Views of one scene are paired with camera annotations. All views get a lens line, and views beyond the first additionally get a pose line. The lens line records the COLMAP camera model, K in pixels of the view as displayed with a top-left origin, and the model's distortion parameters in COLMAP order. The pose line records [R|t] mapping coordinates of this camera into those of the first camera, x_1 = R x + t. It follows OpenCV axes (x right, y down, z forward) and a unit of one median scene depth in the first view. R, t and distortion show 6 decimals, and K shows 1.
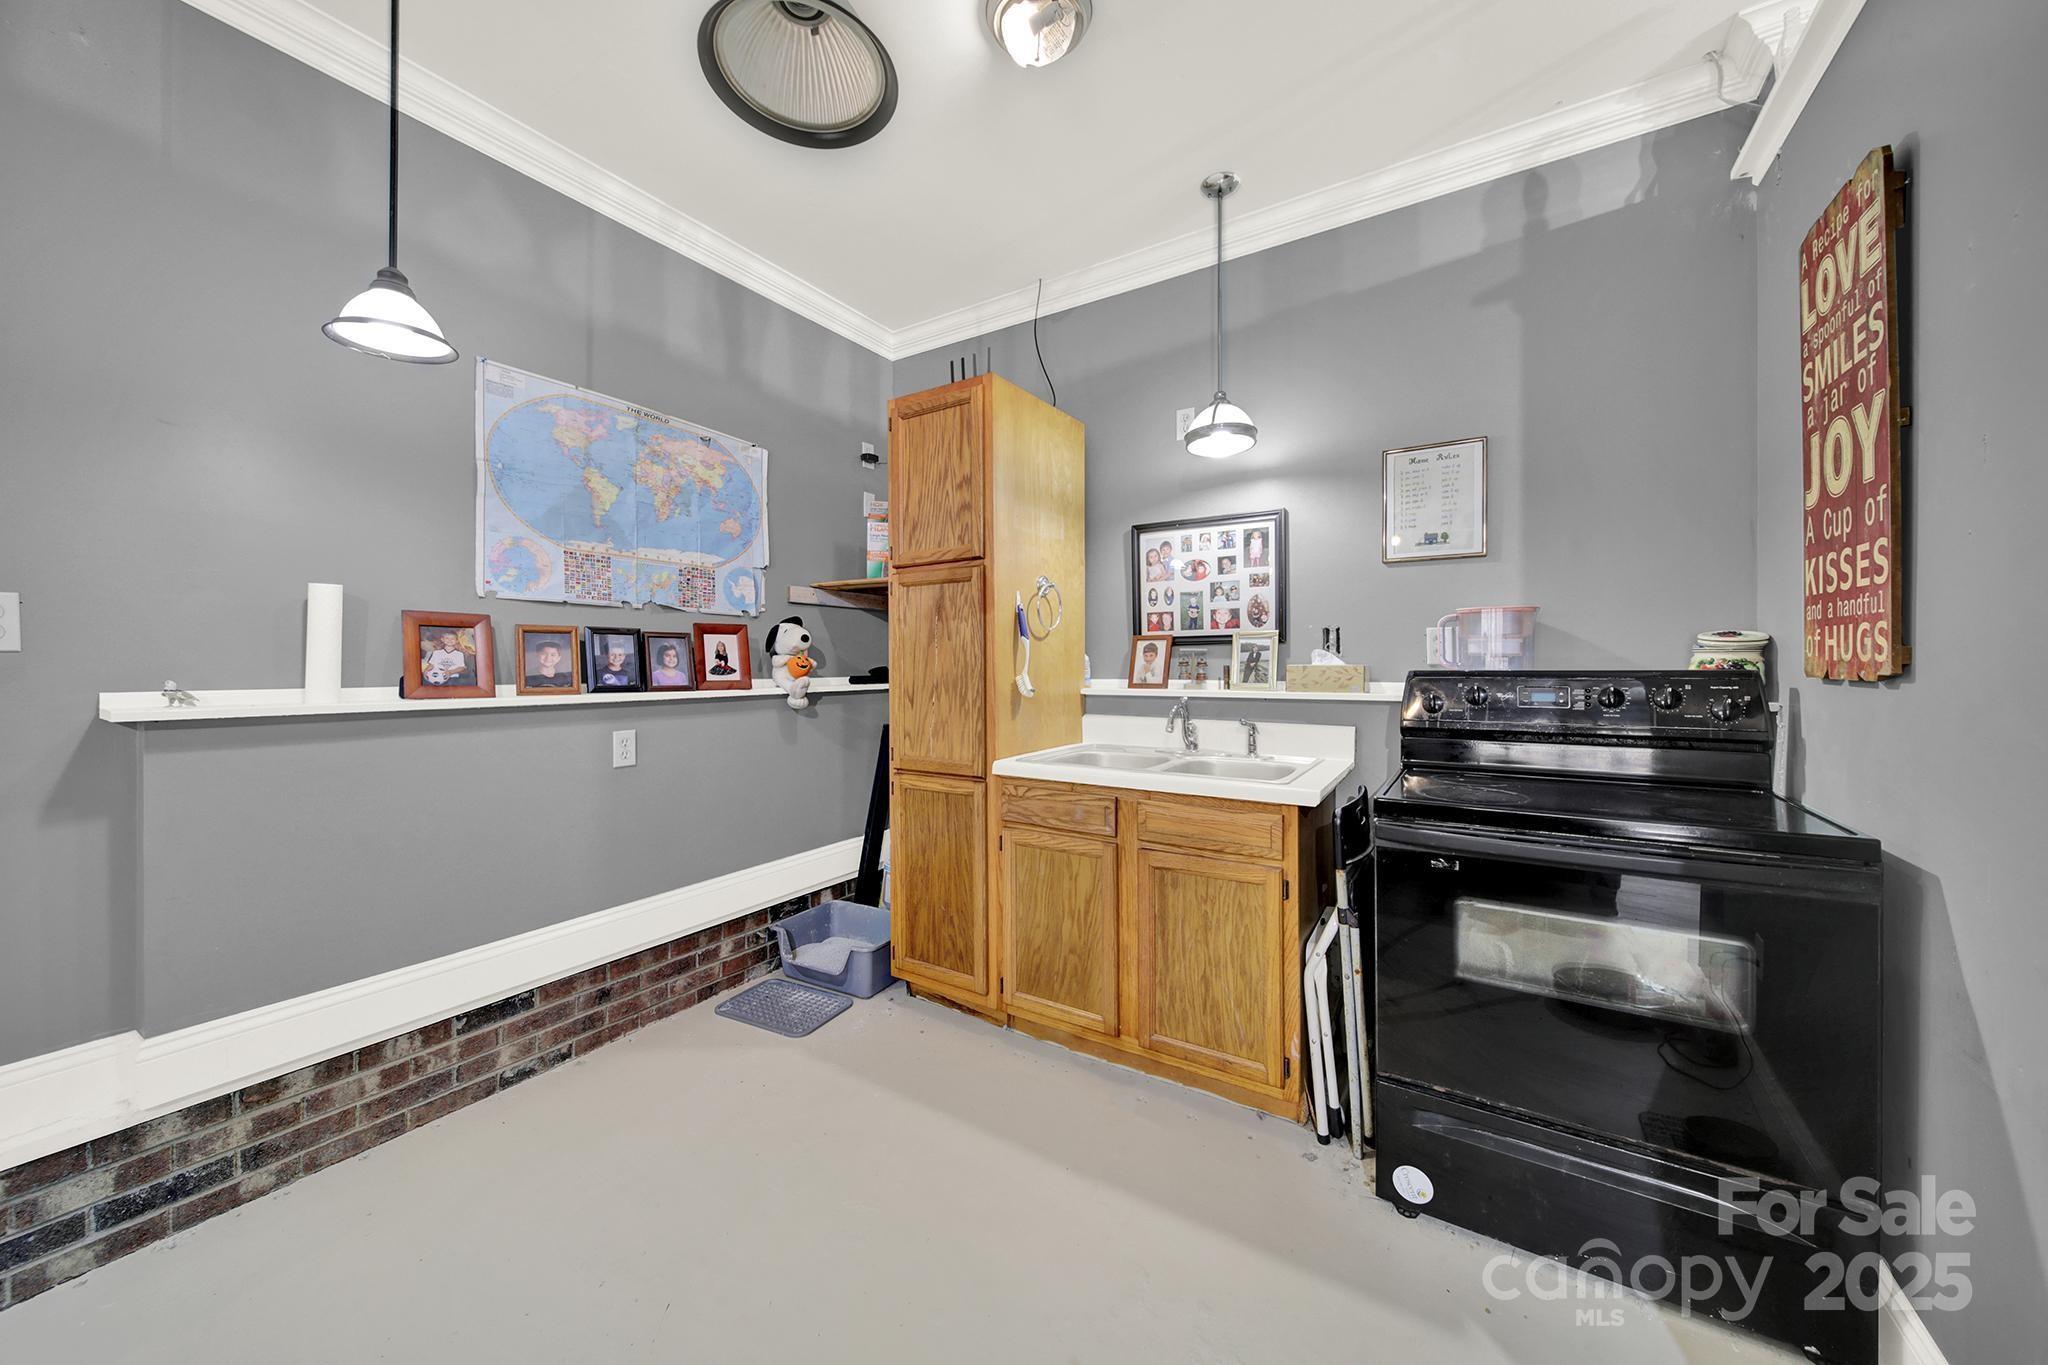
lens RADIAL K [[716.3, 0, 1023.3], [0, 716.3, 670.2], [0, 0, 1]] dist [0.001257, -0.002024]
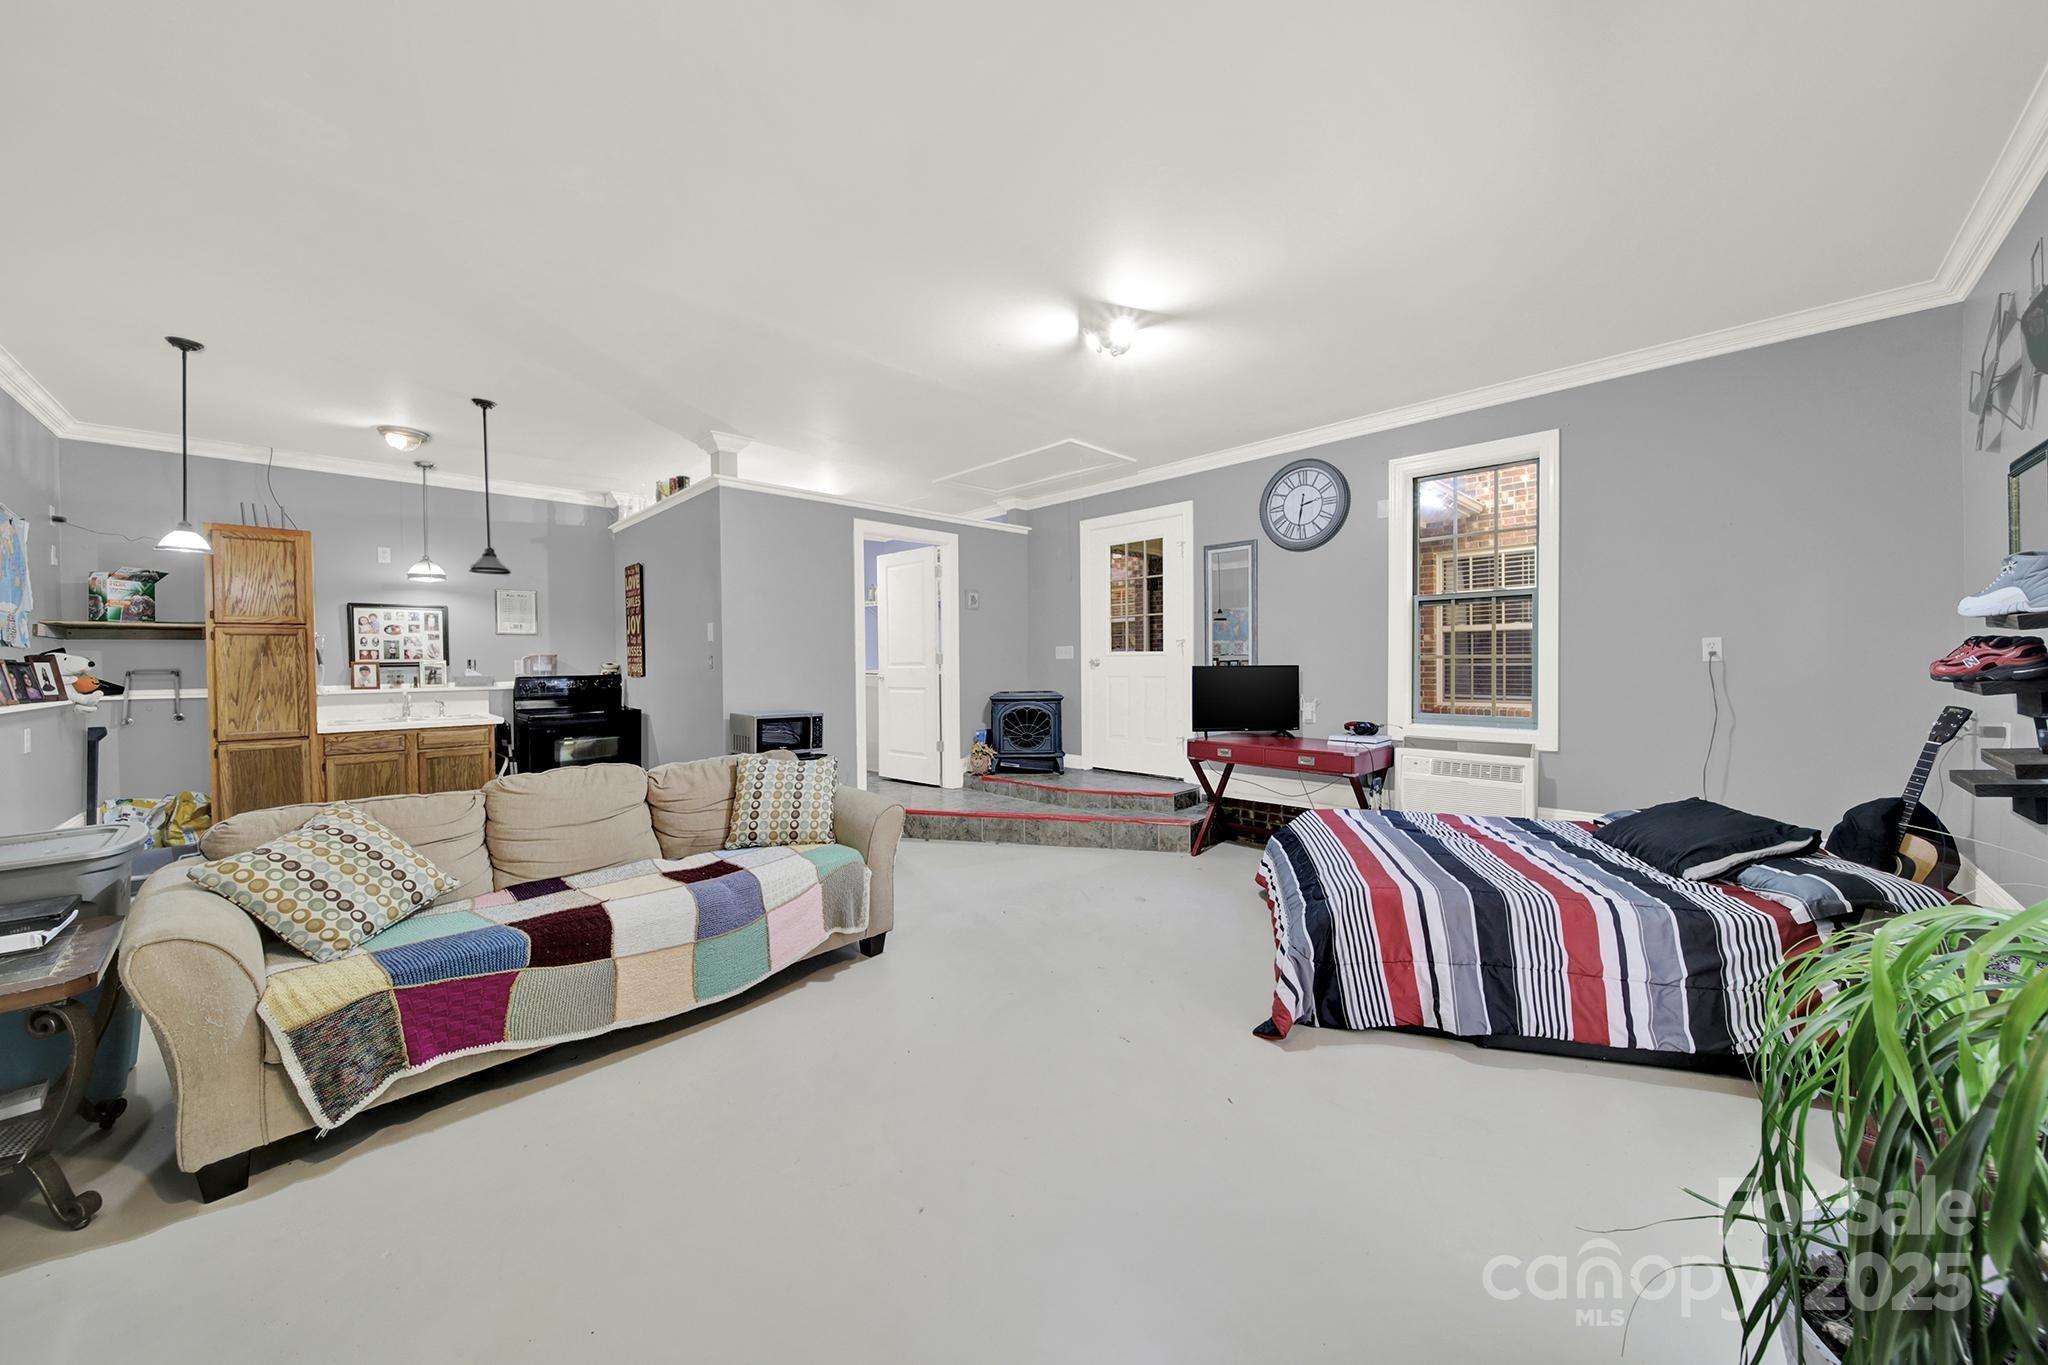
lens RADIAL K [[716.3, 0, 1023.3], [0, 716.3, 670.2], [0, 0, 1]] dist [0.001257, -0.002024]
pose [[0.225134, -0.012973, 0.974242, -1.418916], [0.017758, 0.999800, 0.009210, -0.013543], [-0.974166, 0.015227, 0.225319, -1.262569]]
